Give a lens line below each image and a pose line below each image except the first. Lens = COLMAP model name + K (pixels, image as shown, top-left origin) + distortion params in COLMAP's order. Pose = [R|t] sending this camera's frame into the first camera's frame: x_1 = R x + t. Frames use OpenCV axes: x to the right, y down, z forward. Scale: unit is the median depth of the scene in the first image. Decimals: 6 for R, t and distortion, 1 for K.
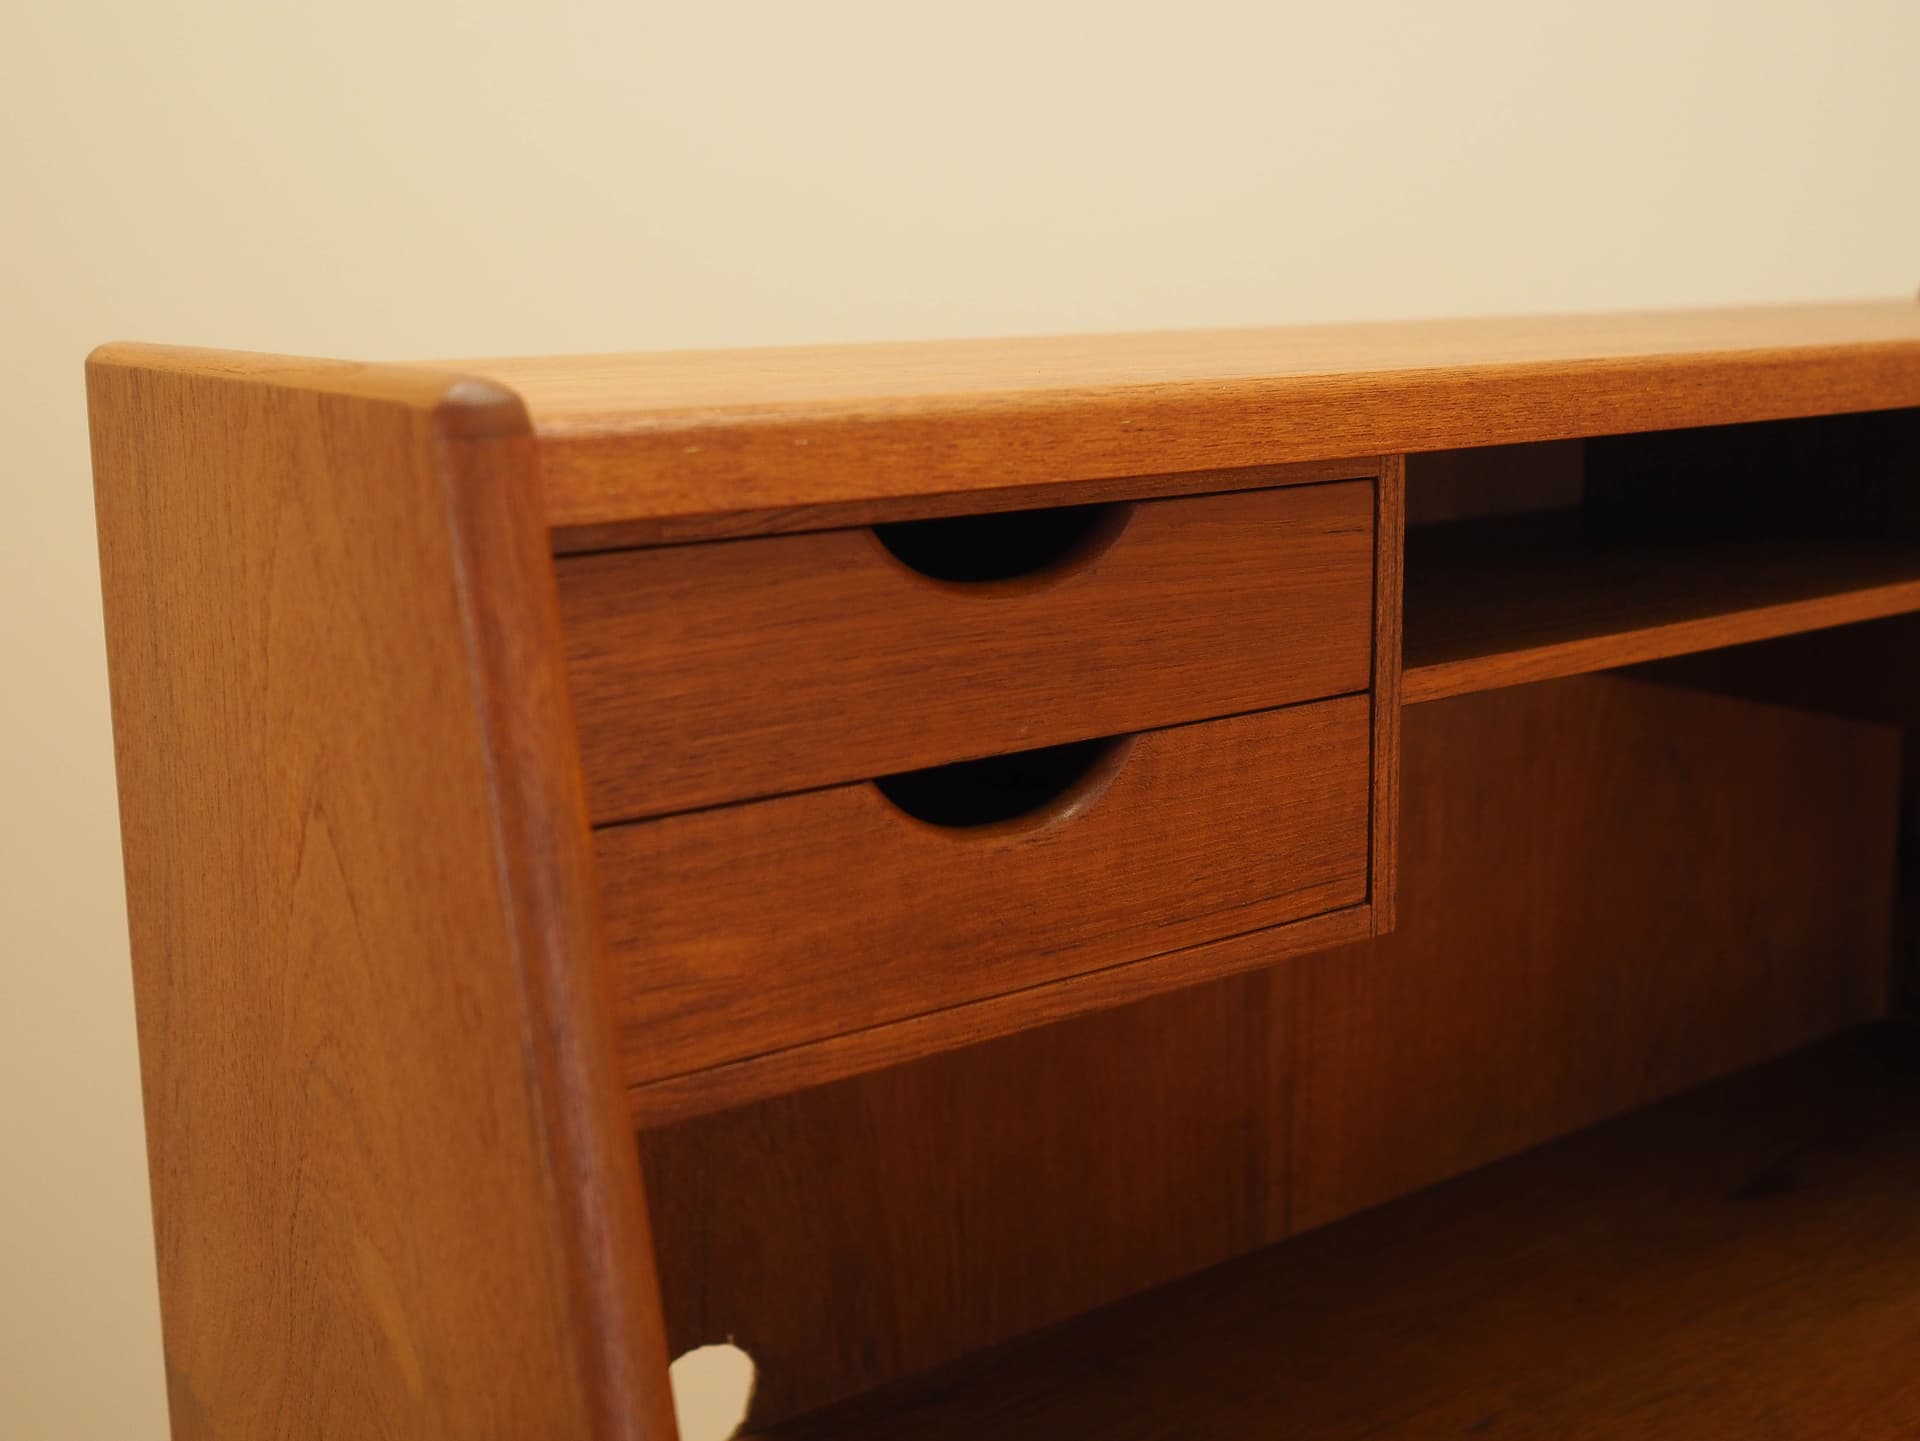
lens RADIAL K [[2134.2, 0, 937.0], [0, 2134.2, 718.7], [0, 0, 1]] dist [0.006694, 0.000618]
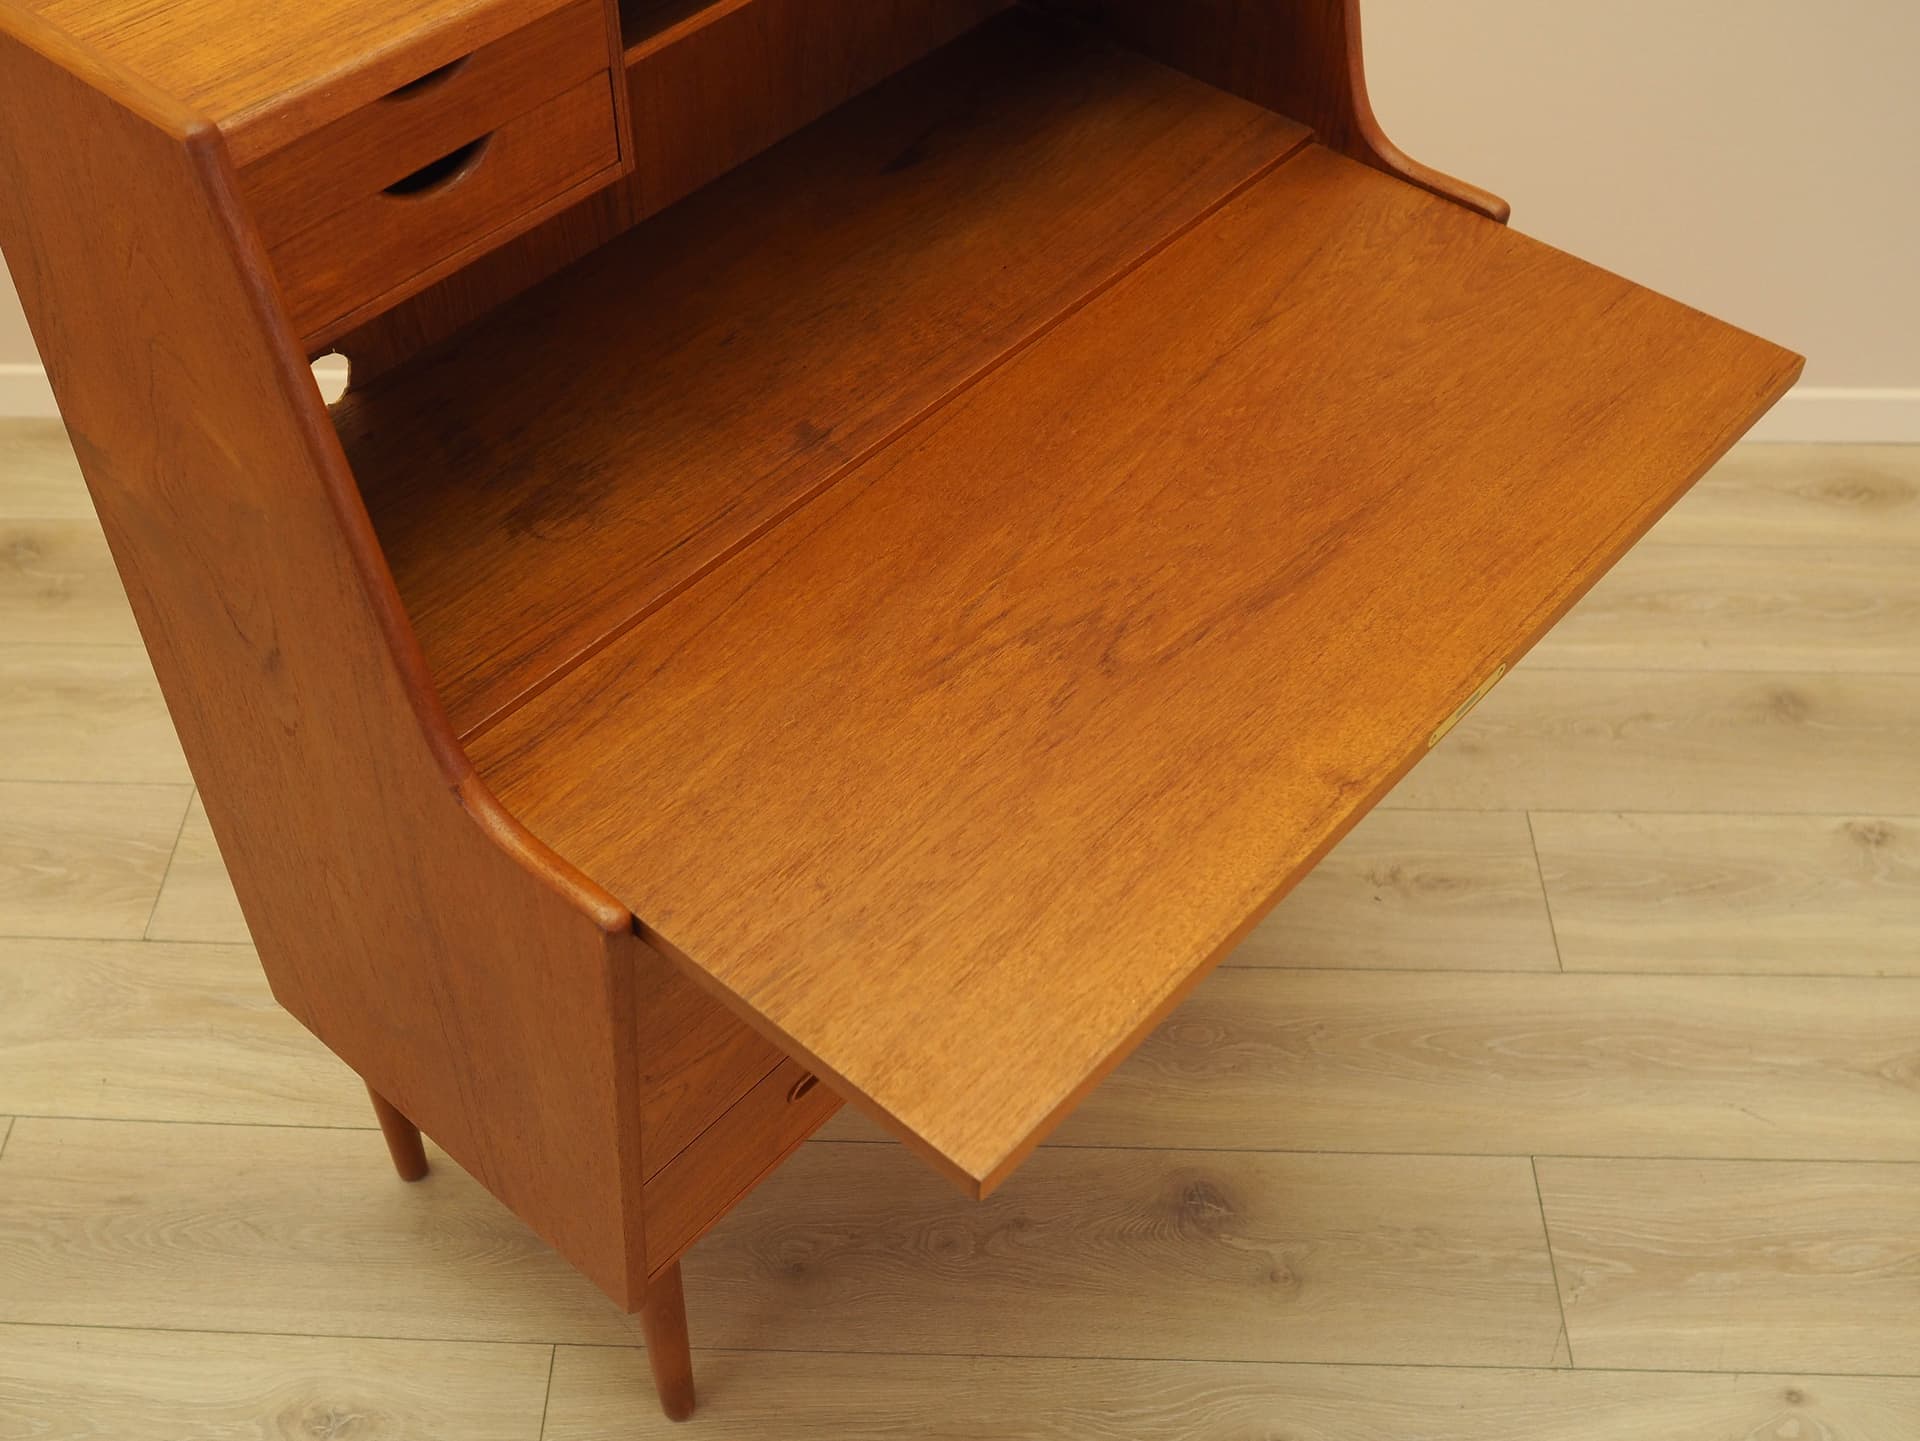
lens RADIAL K [[2134.2, 0, 937.0], [0, 2134.2, 718.7], [0, 0, 1]] dist [0.006694, 0.000618]
pose [[0.971631, -0.154140, 0.179372, 0.049128], [0.020621, 0.810763, 0.585012, -0.755692], [-0.235602, -0.564717, 0.790941, -1.135524]]
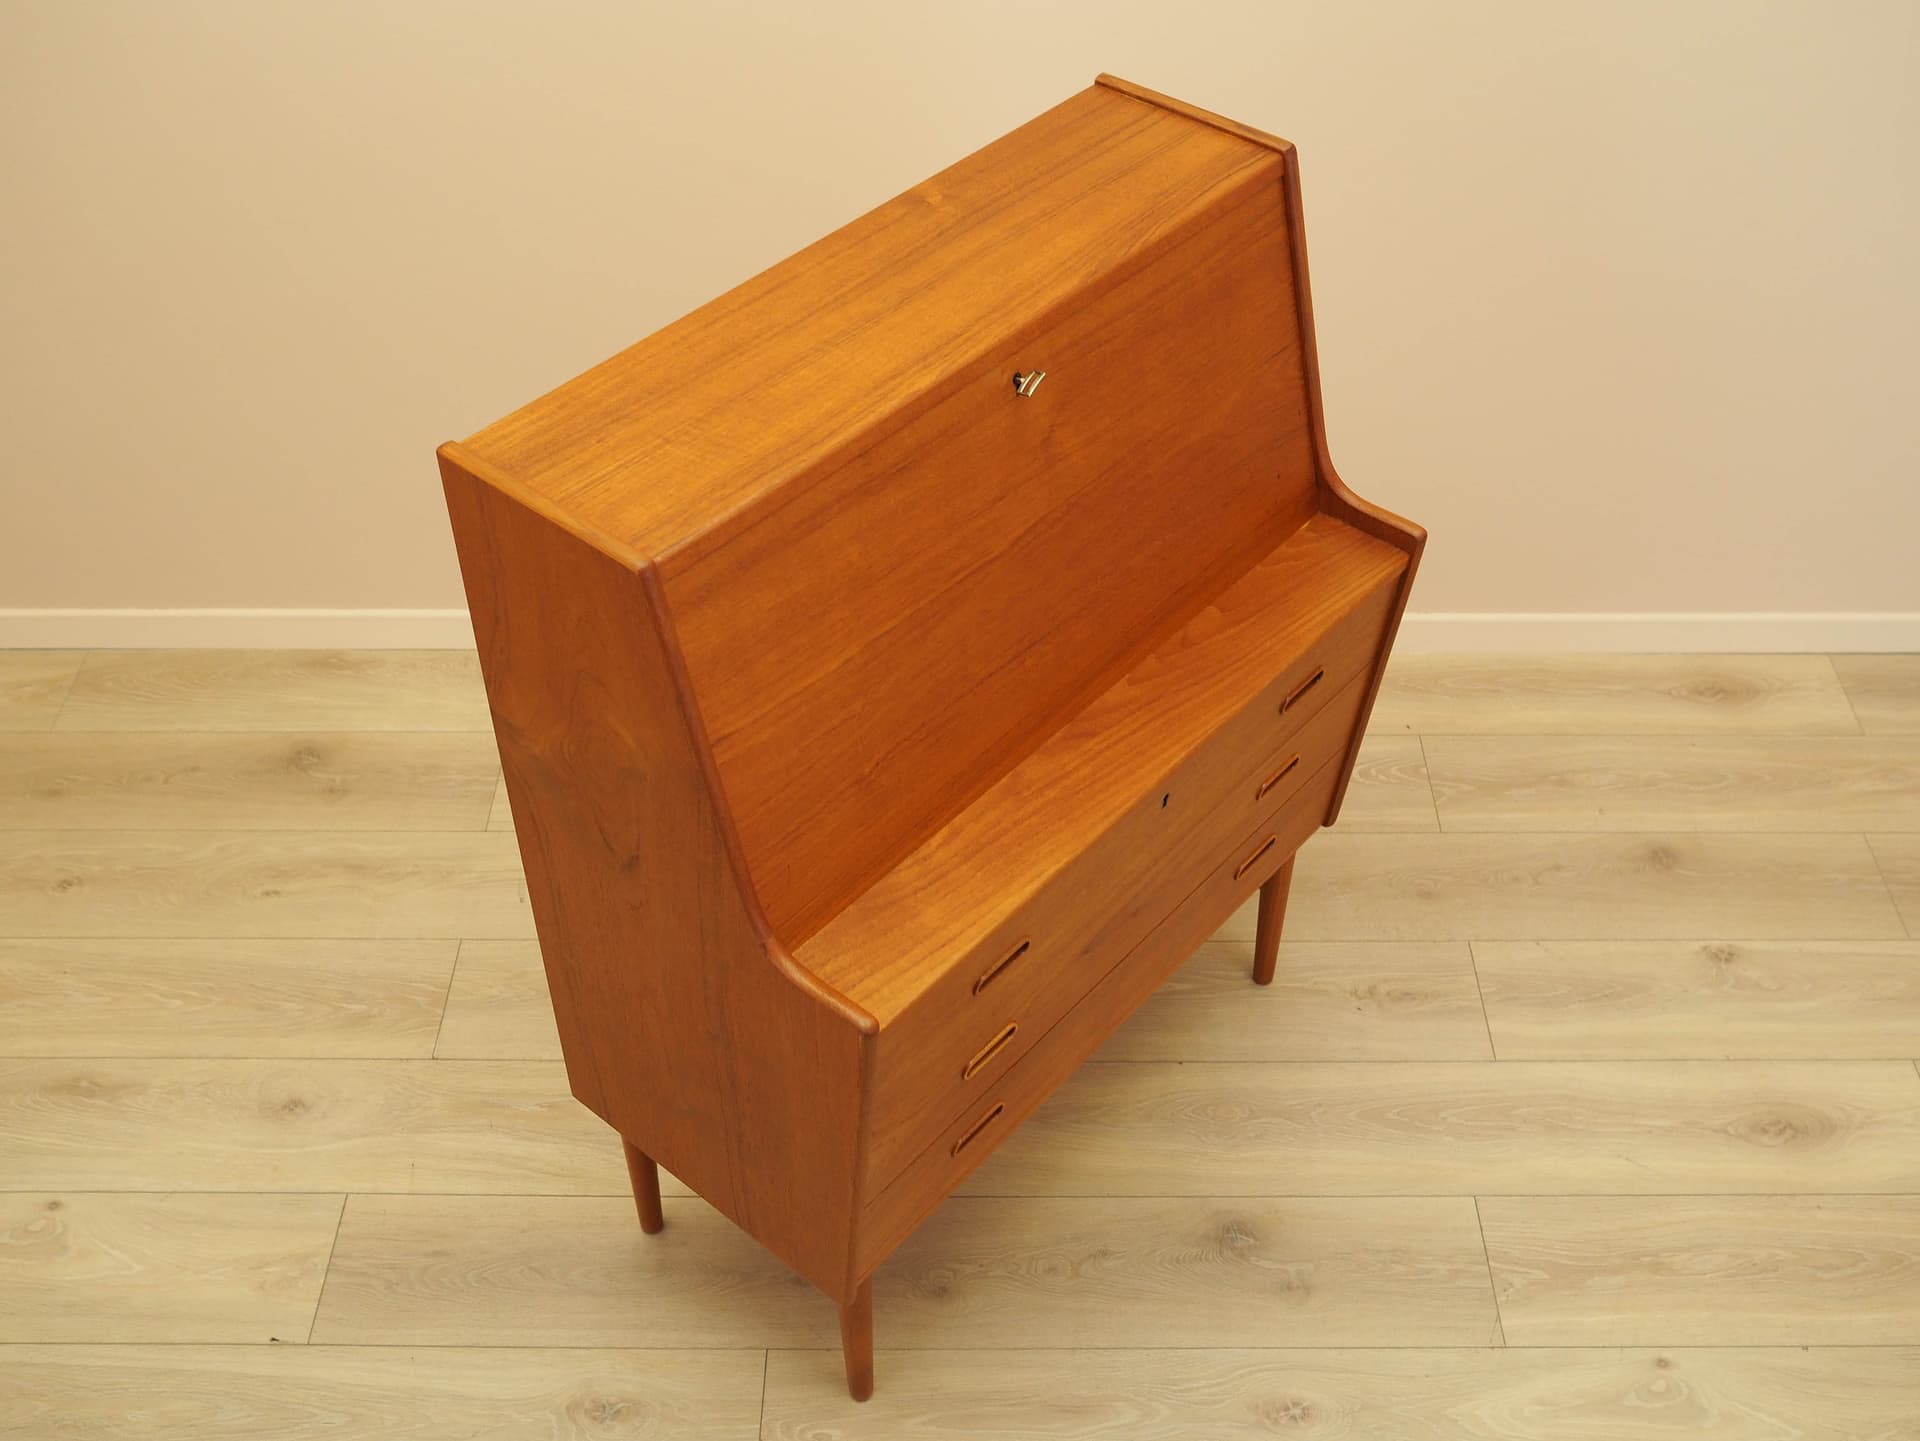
lens RADIAL K [[2017.4, 0, 1027.3], [0, 2017.4, 676.5], [0, 0, 1]] dist [0.018019, 0.015323]
pose [[0.962955, -0.151431, 0.223127, -0.303833], [0.016001, 0.858065, 0.513291, -1.482347], [-0.269186, -0.490706, 0.828702, -1.952324]]
